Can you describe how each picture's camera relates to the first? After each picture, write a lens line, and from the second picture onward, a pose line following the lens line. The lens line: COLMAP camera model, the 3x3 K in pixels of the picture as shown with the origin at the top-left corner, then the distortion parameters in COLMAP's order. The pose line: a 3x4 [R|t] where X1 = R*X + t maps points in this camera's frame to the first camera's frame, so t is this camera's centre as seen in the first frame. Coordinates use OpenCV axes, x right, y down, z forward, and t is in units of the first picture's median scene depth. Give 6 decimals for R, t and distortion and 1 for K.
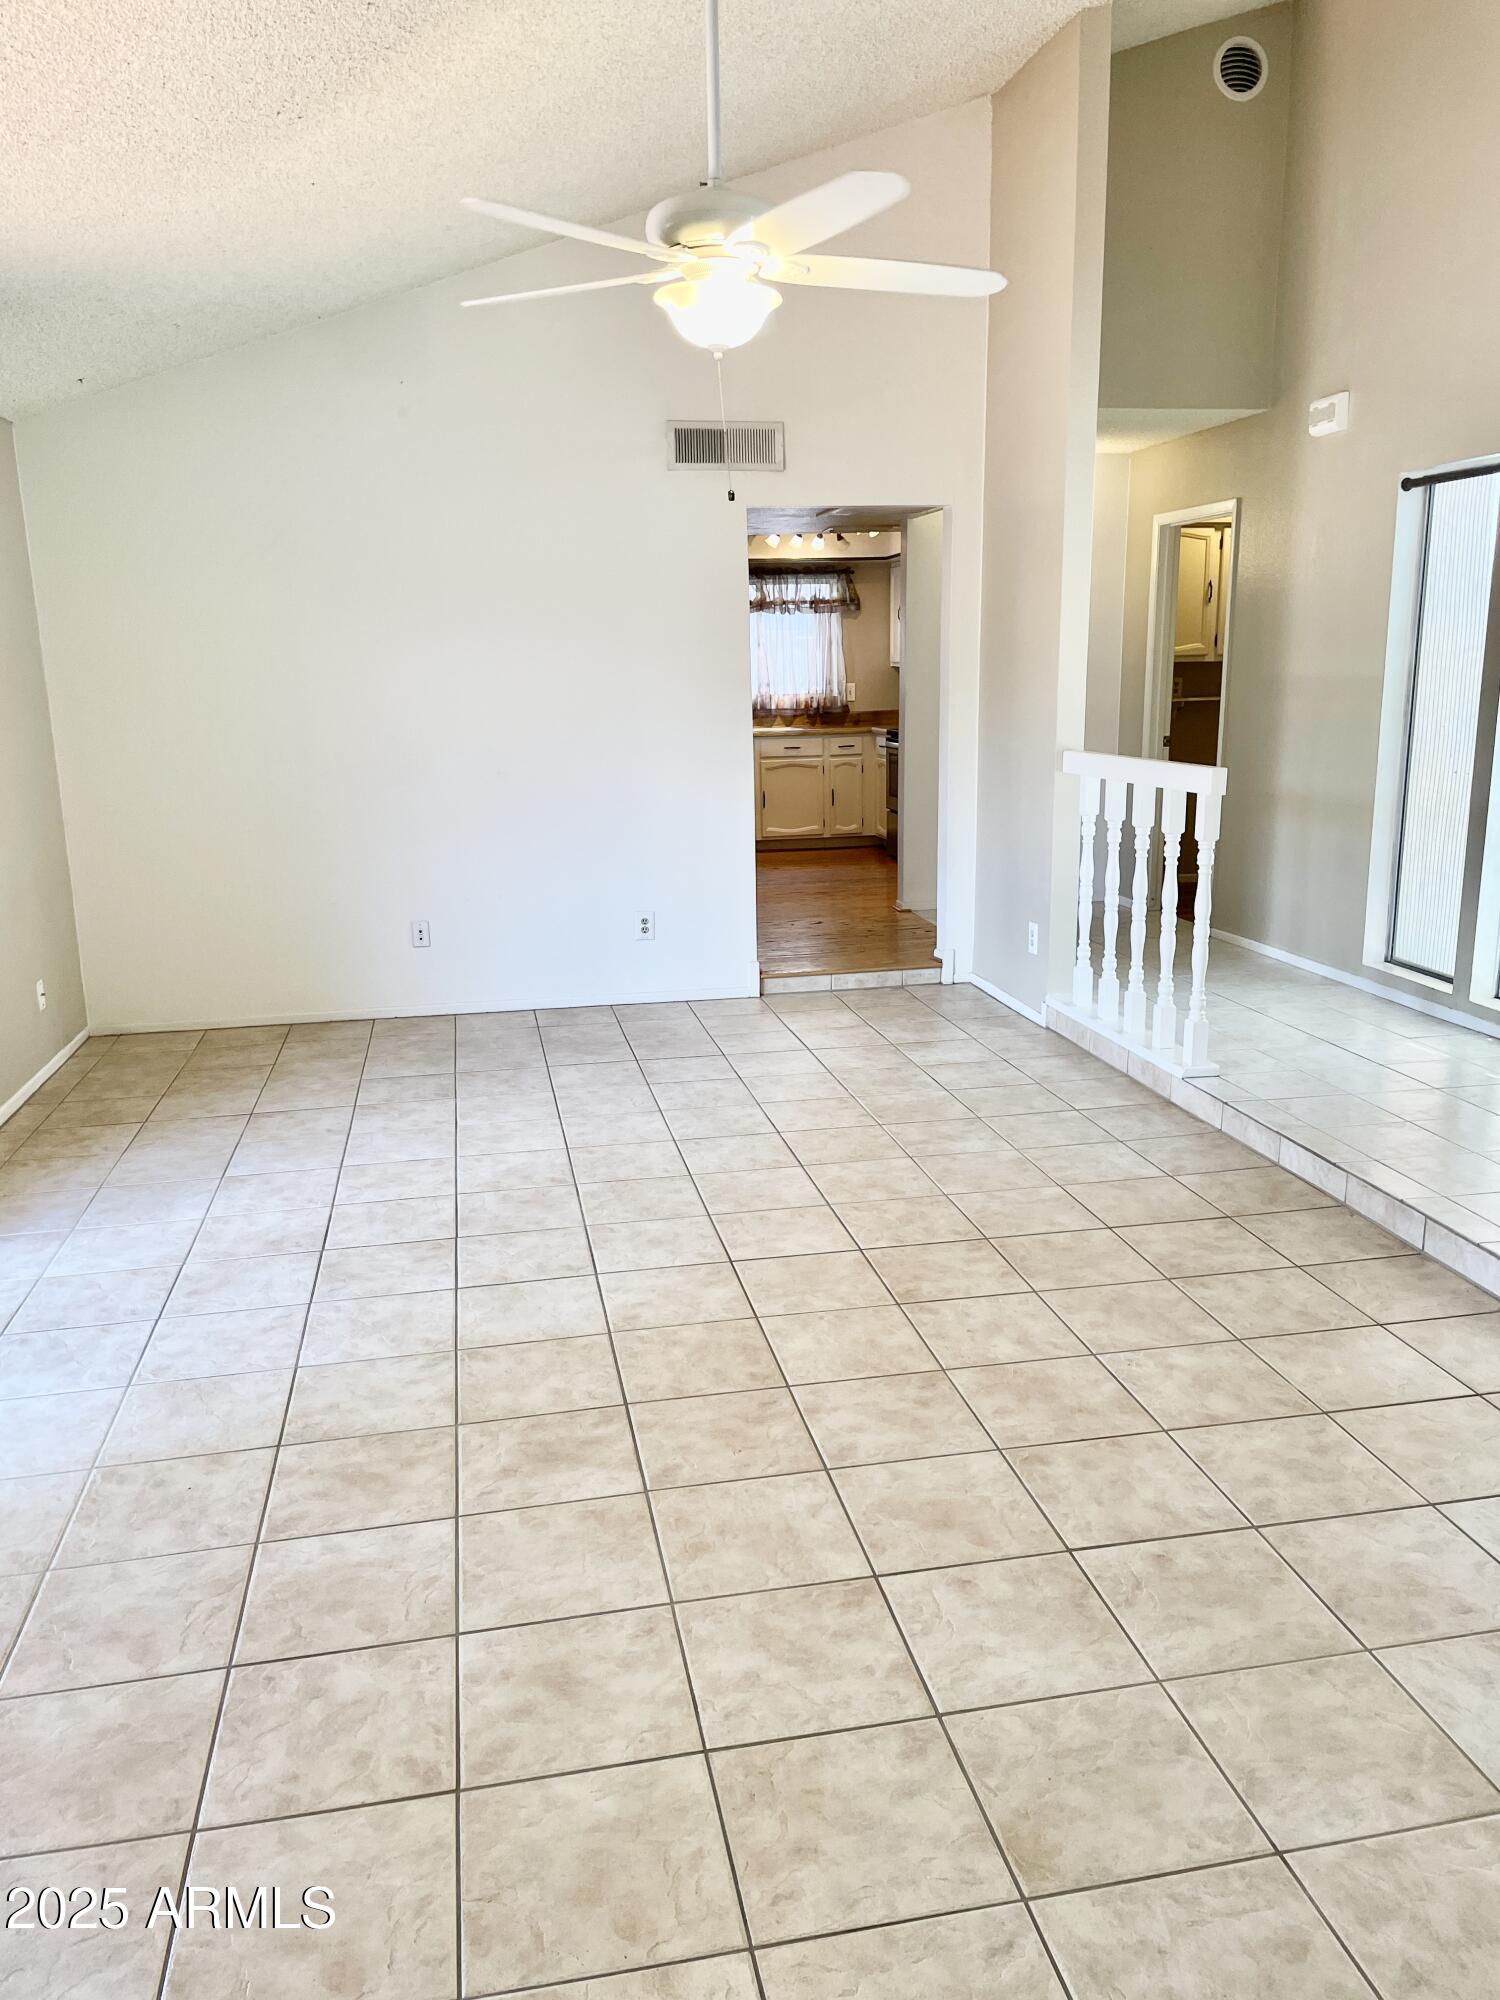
lens RADIAL K [[1505.4, 0, 760.3], [0, 1505.4, 998.7], [0, 0, 1]] dist [0.092552, -0.114722]
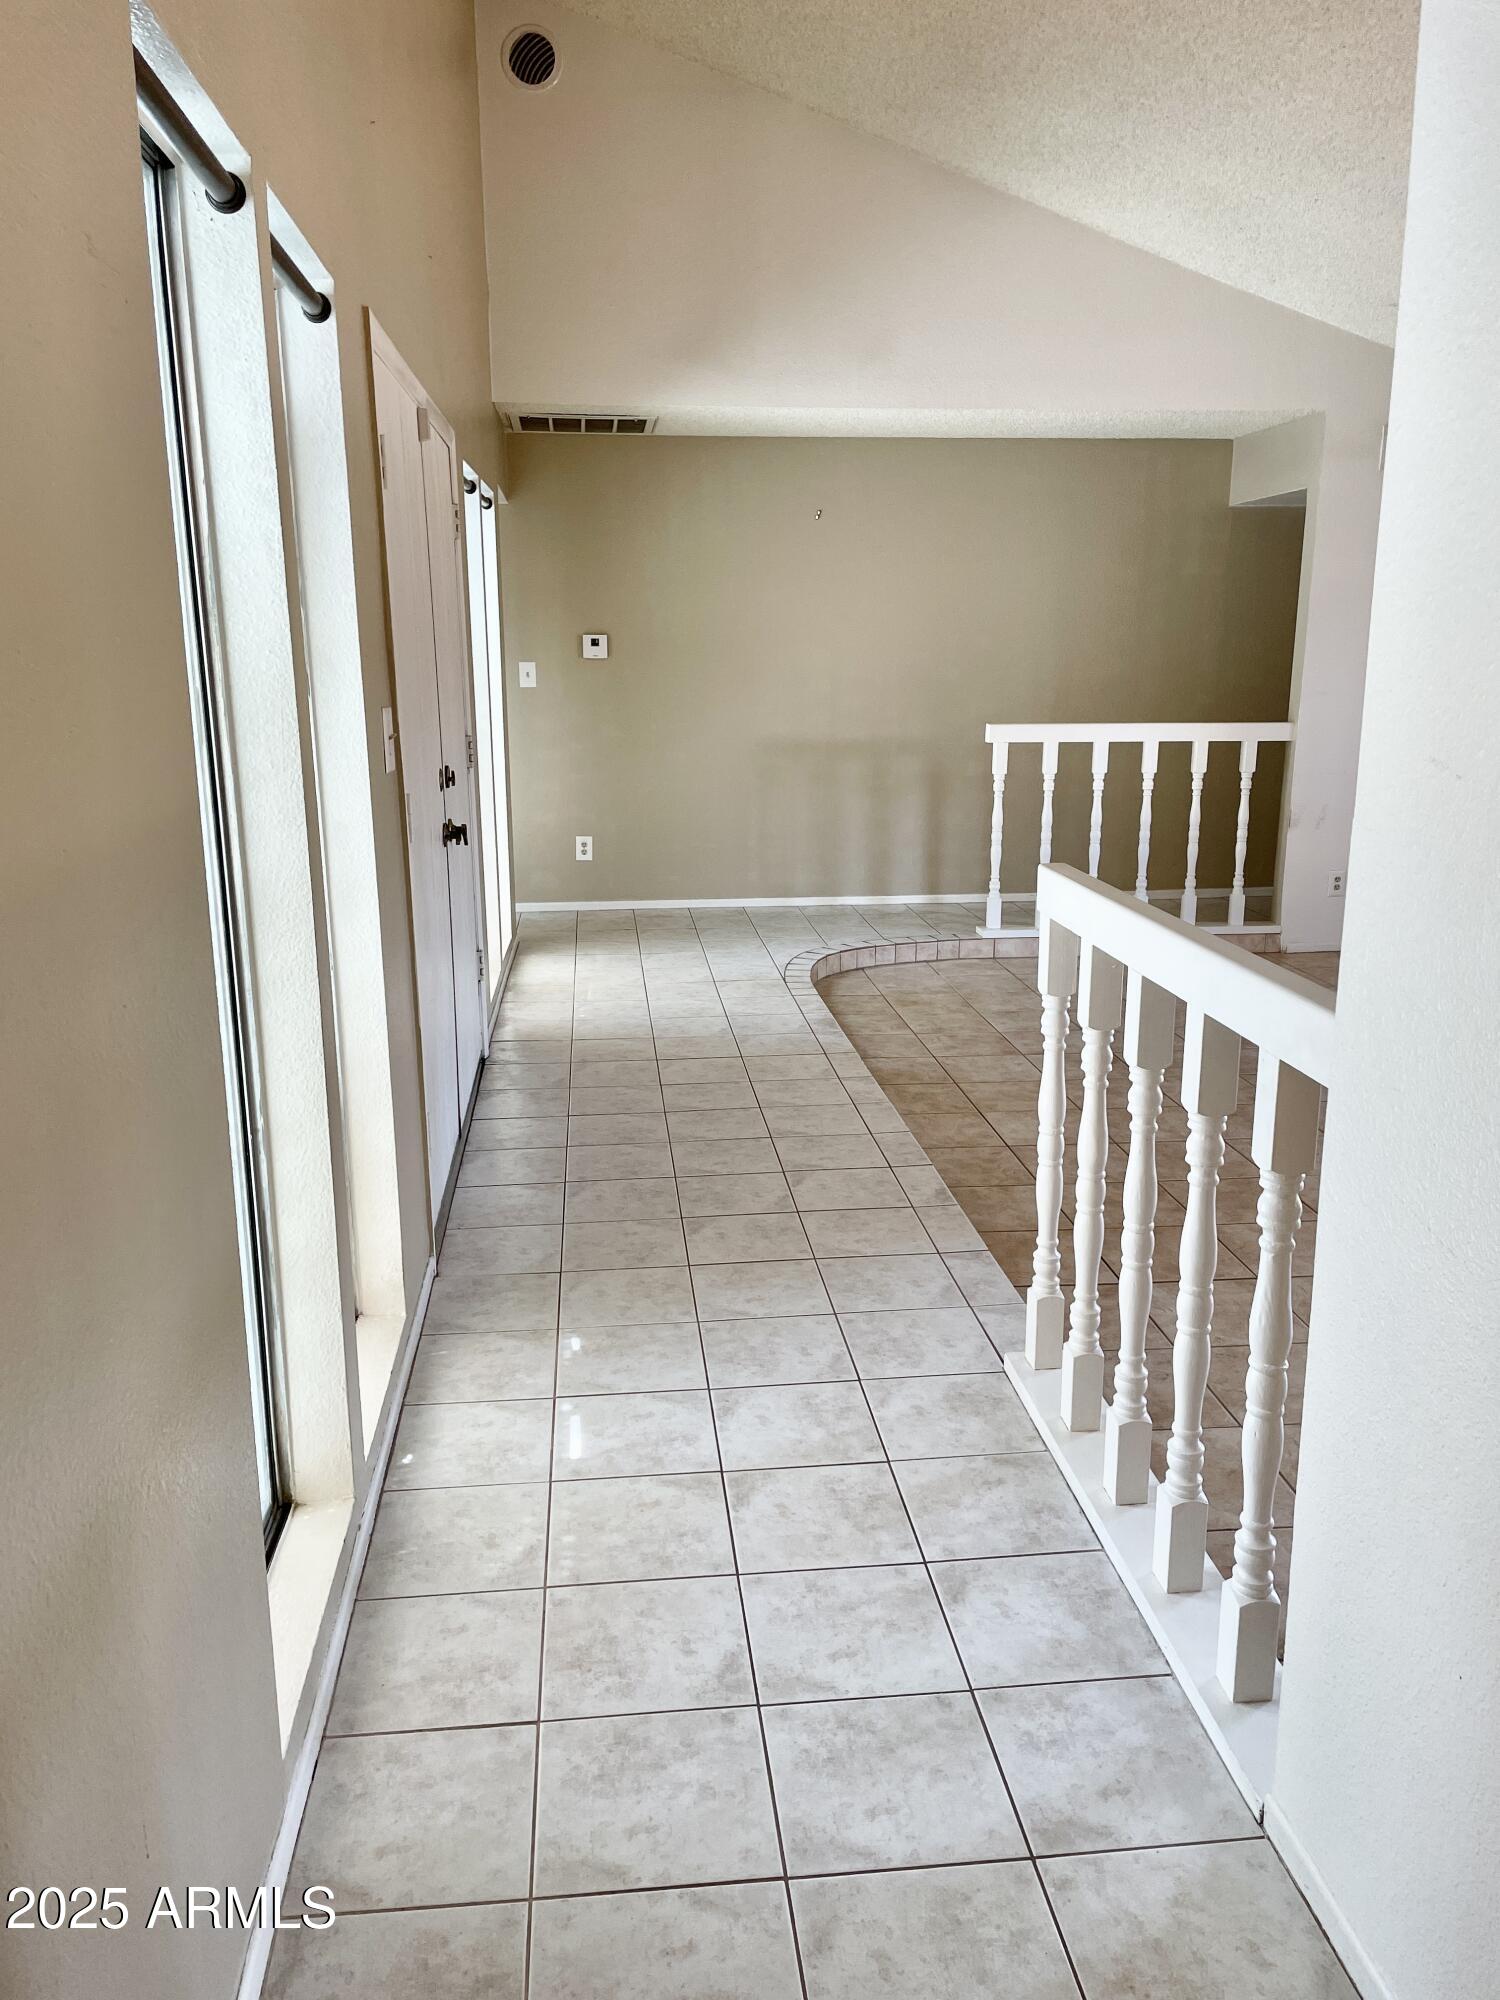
lens RADIAL K [[1505.4, 0, 752.1], [0, 1505.4, 997.0], [0, 0, 1]] dist [0.092552, -0.114722]
pose [[-0.995722, -0.001219, 0.092388, 0.408140], [0.039376, 0.898969, 0.436239, -0.408296], [-0.083586, 0.438011, -0.895075, 1.744383]]
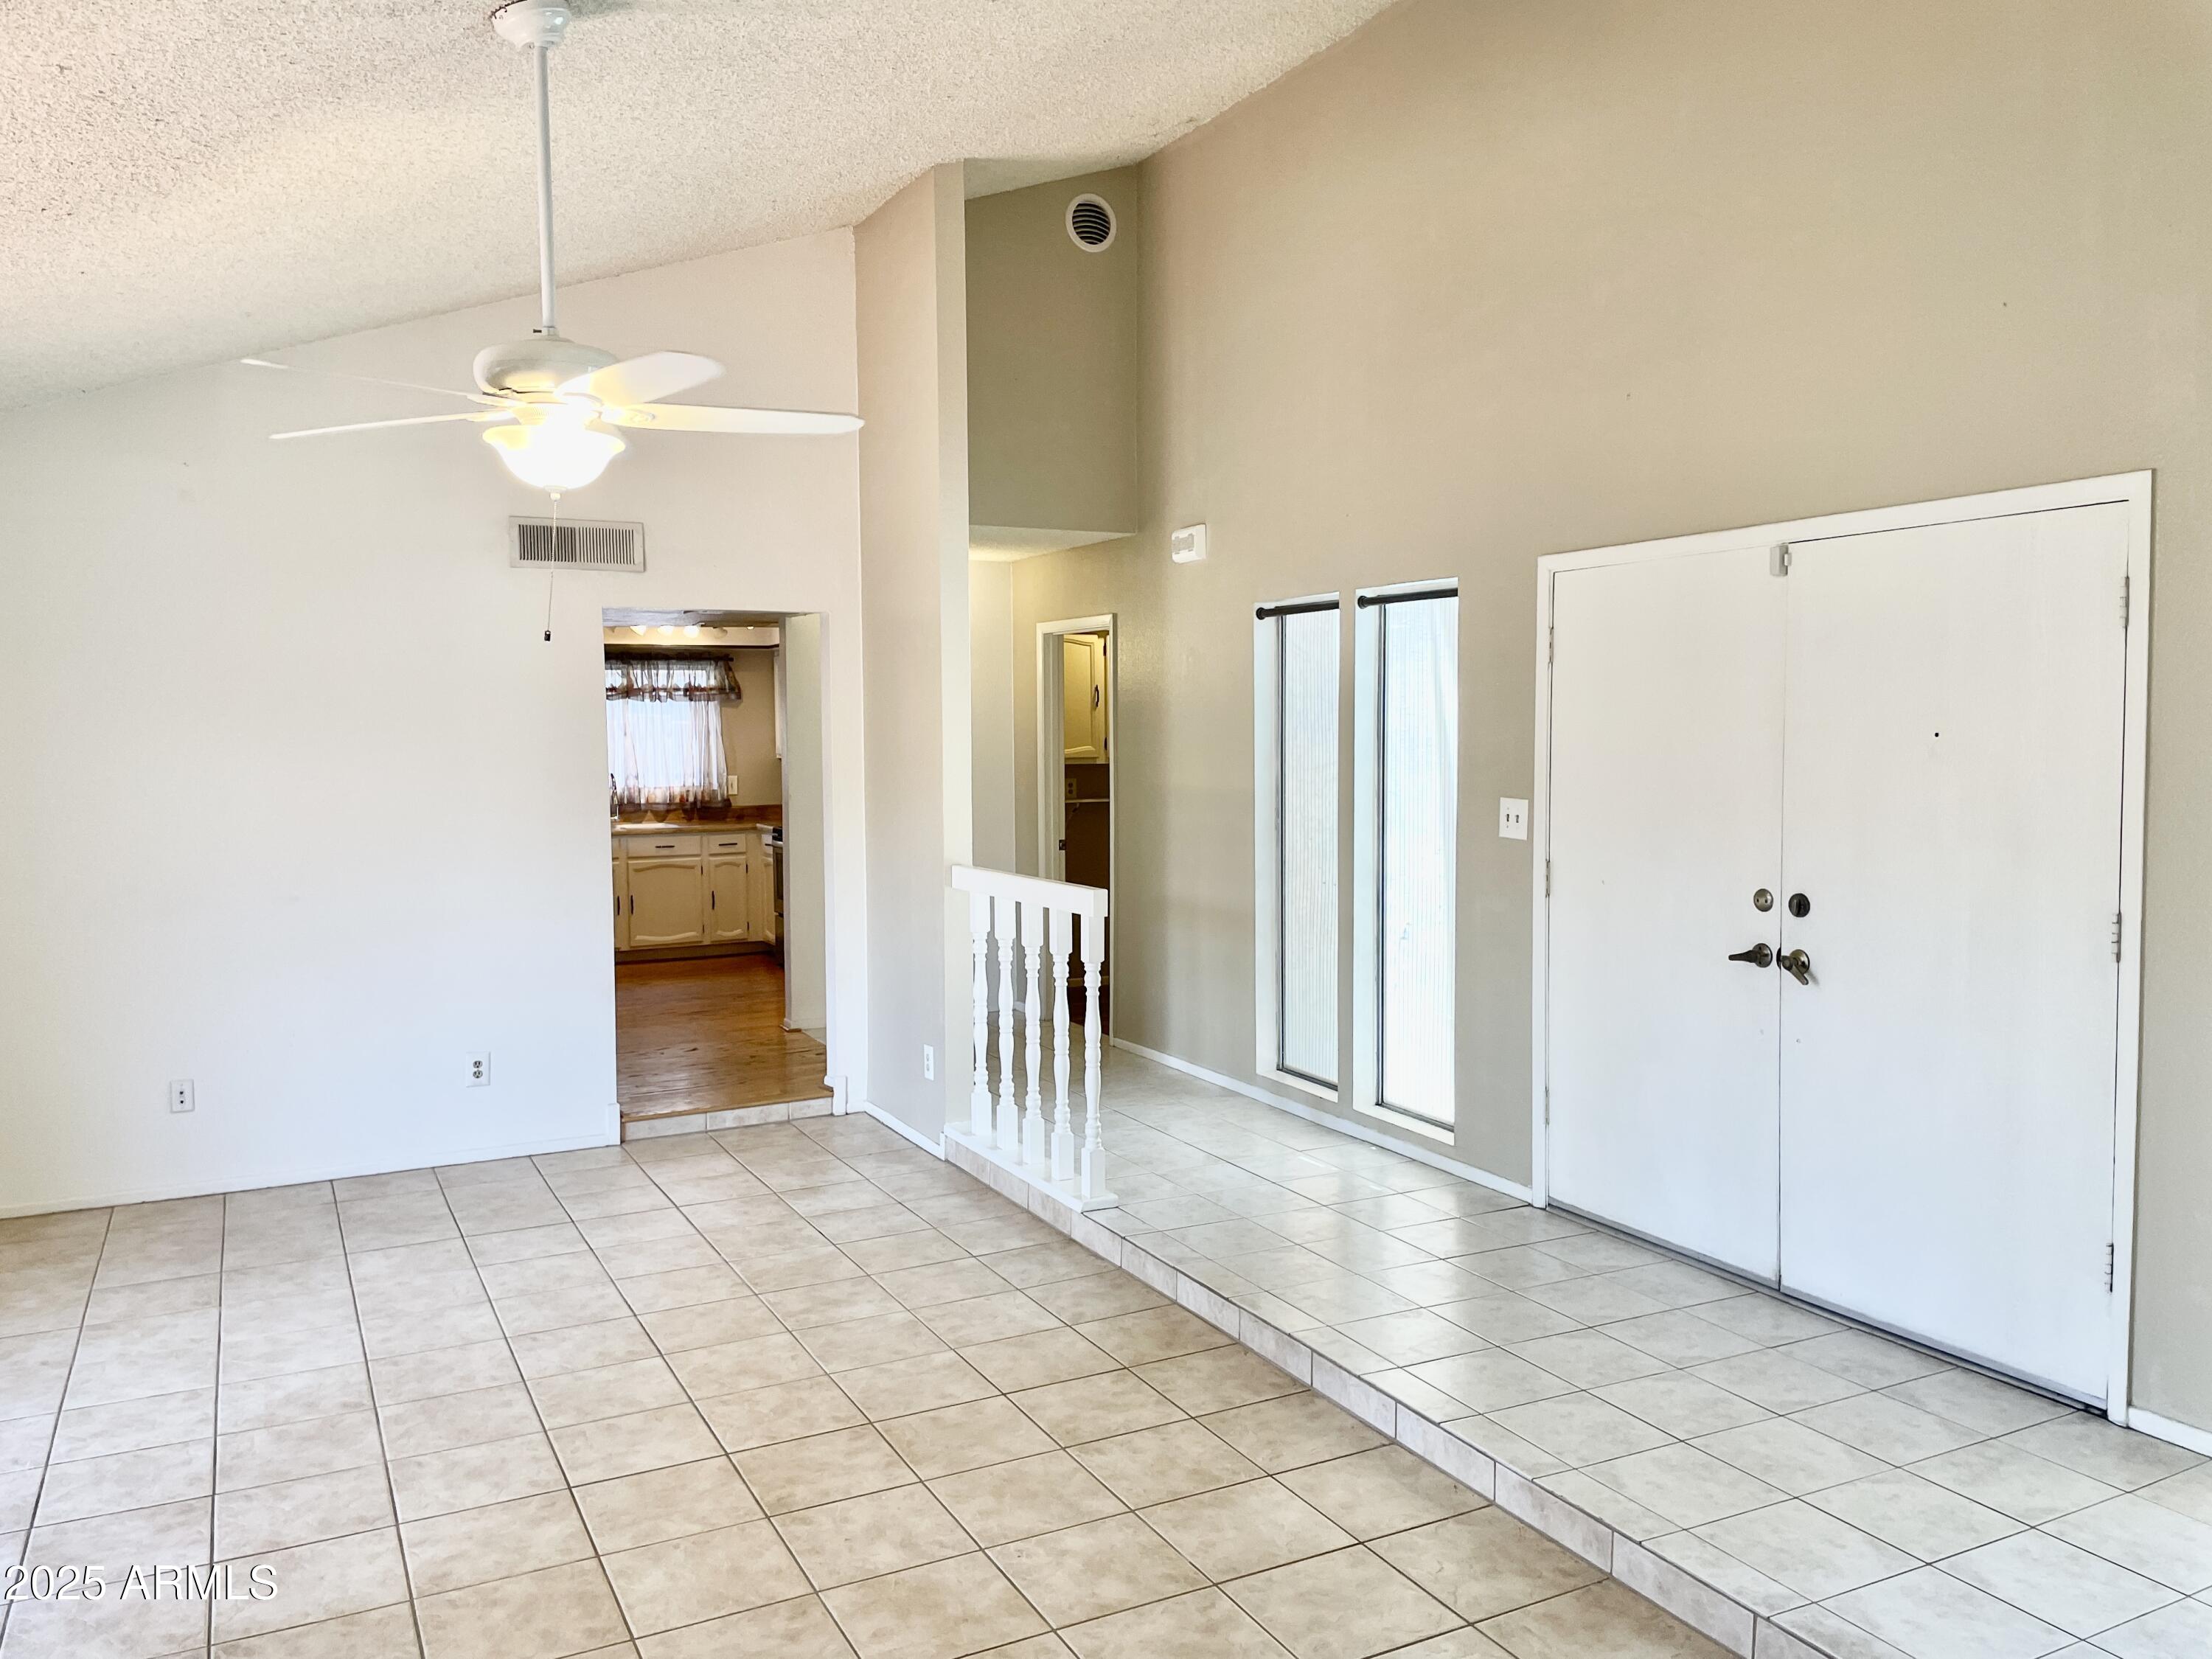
lens RADIAL K [[1664.9, 0, 1125.8], [0, 1664.9, 813.4], [0, 0, 1]] dist [0.092552, -0.114722]
pose [[0.960073, -0.005989, 0.279684, 0.015317], [0.053404, 0.985308, -0.162222, -0.026453], [-0.274604, 0.170681, 0.946288, -0.051273]]
